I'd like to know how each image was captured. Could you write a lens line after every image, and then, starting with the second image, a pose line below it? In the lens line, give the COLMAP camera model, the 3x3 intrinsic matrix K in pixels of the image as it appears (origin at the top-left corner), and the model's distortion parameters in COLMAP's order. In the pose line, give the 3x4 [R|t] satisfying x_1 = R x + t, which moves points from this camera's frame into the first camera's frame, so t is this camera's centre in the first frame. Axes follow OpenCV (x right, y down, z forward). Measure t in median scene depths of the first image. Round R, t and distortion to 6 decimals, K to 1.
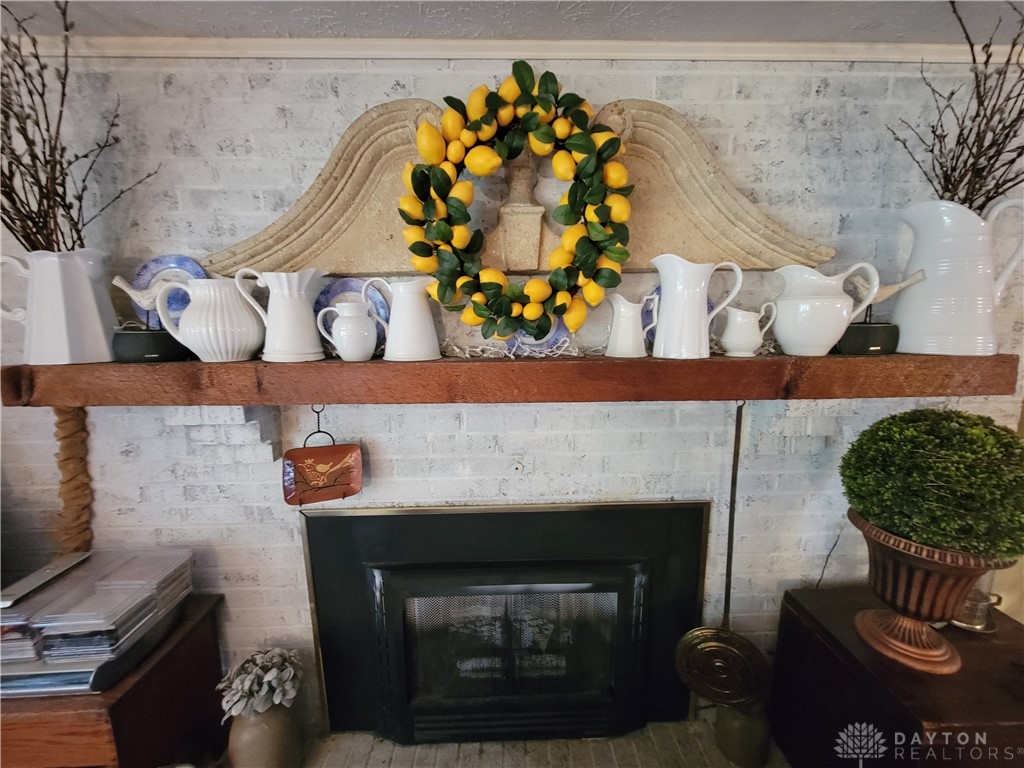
lens RADIAL K [[414.6, 0, 508.9], [0, 414.6, 385.2], [0, 0, 1]] dist [-0.000487, 0.000109]
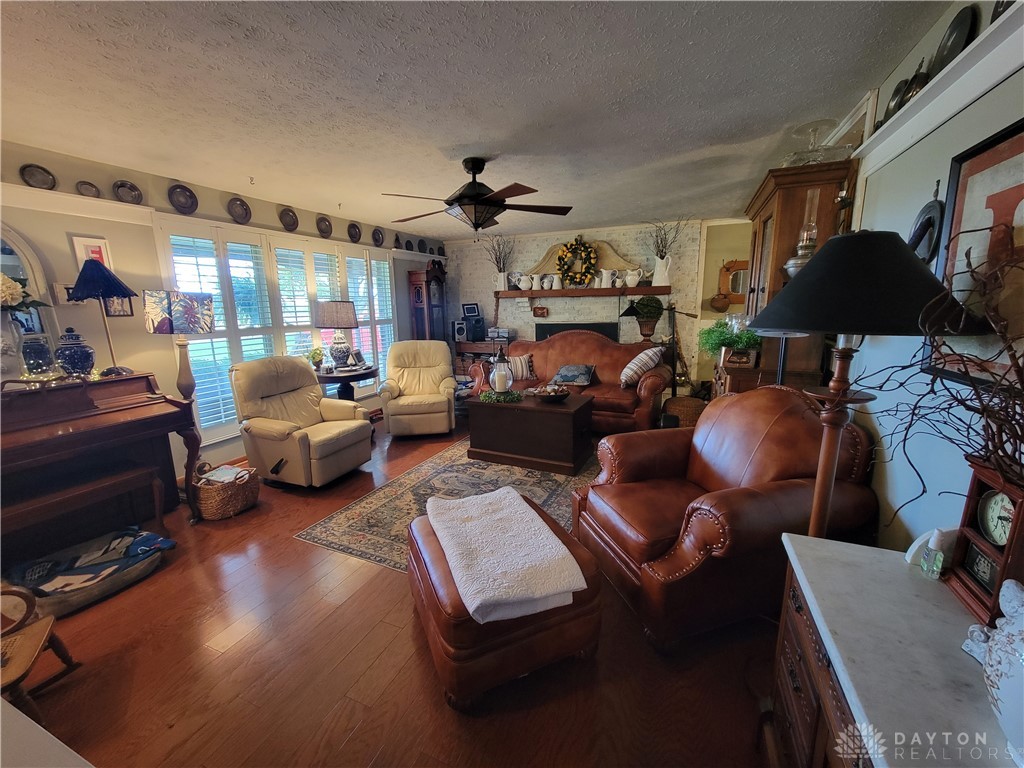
lens RADIAL K [[414.6, 0, 510.7], [0, 414.6, 383.3], [0, 0, 1]] dist [-0.000487, 0.000109]
pose [[0.908542, 0.073689, -0.411243, 1.596061], [-0.059802, 0.997124, 0.046552, 0.977308], [0.413491, -0.017701, 0.910336, -4.367716]]
